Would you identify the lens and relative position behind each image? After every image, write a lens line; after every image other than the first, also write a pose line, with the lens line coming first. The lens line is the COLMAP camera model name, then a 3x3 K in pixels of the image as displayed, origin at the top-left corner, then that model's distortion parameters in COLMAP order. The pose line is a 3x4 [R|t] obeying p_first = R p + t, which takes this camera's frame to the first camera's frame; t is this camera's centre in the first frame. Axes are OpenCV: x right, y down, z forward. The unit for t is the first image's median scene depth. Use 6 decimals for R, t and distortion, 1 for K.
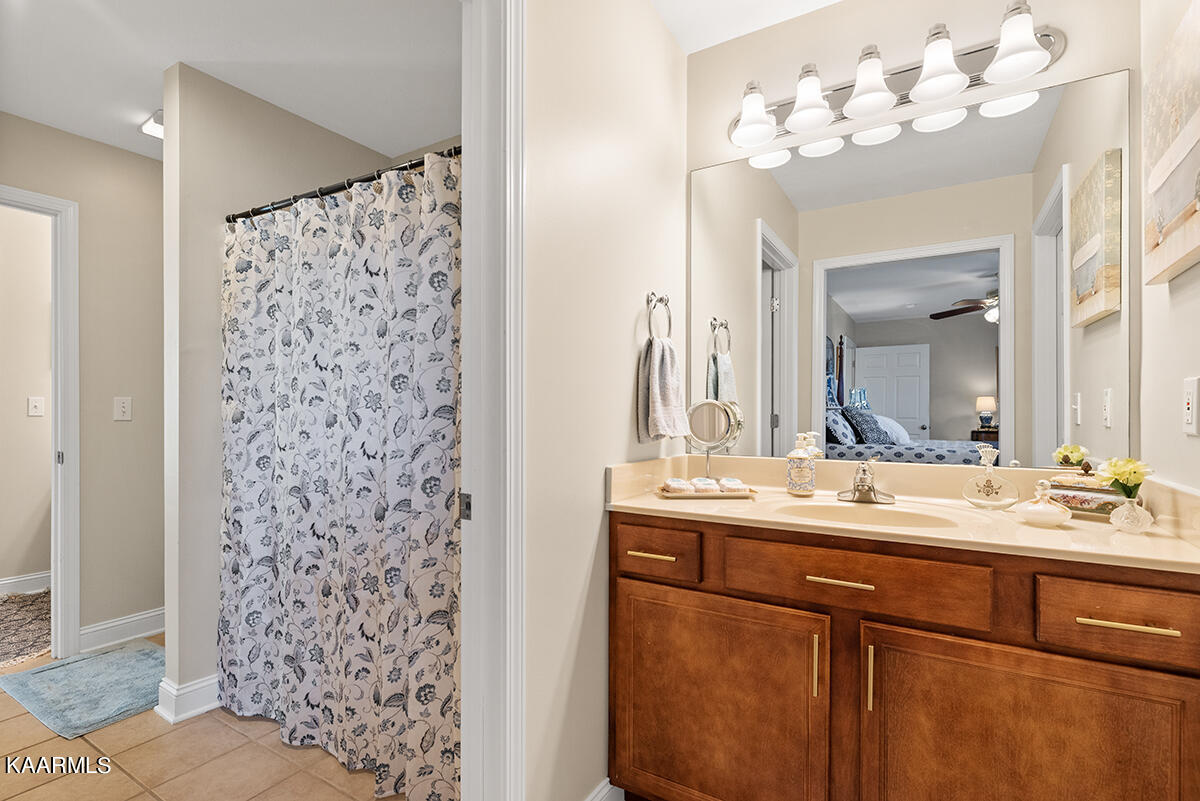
lens RADIAL K [[574.0, 0, 597.0], [0, 574.0, 423.6], [0, 0, 1]] dist [-0.000703, -0.000158]
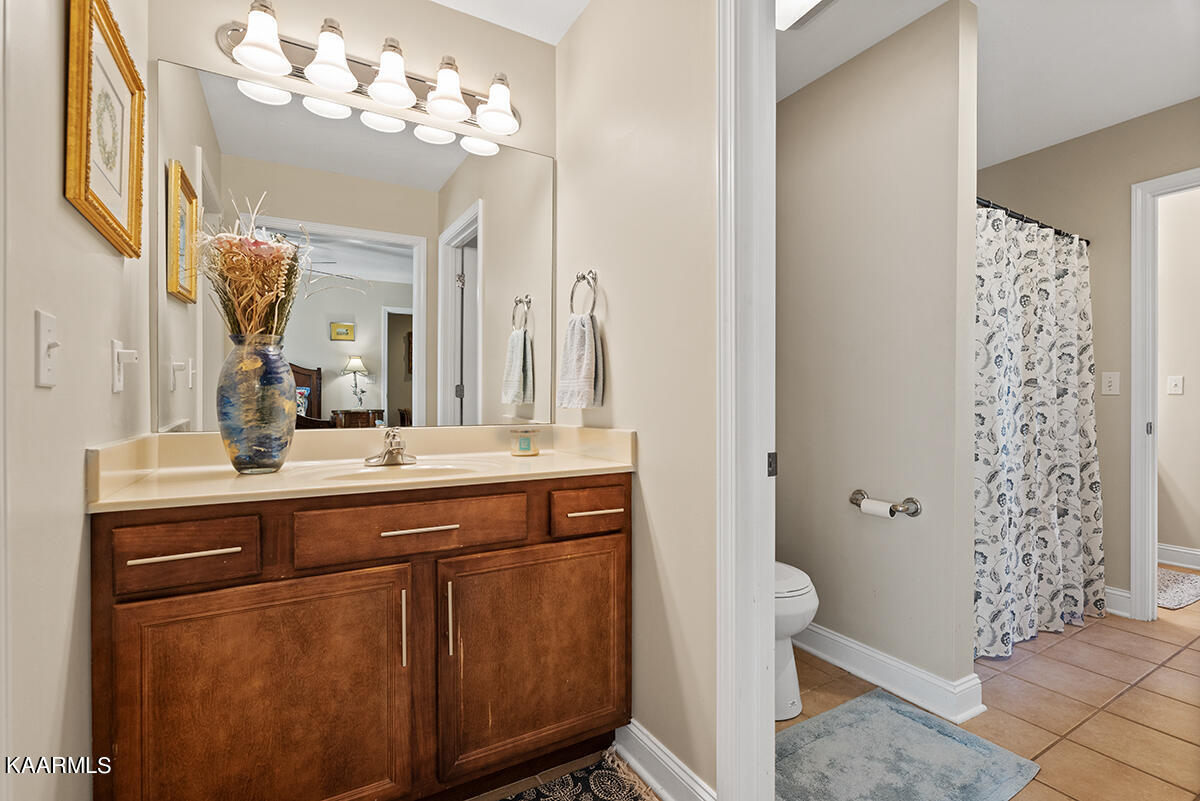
lens RADIAL K [[545.6, 0, 600.0], [0, 545.6, 400.5], [0, 0, 1]] dist [0.001455, 0.000341]
pose [[0.471128, -0.016559, 0.881910, -0.254148], [-0.005229, 0.999754, 0.021565, 0.000178], [-0.882050, -0.014771, 0.470925, 0.152812]]
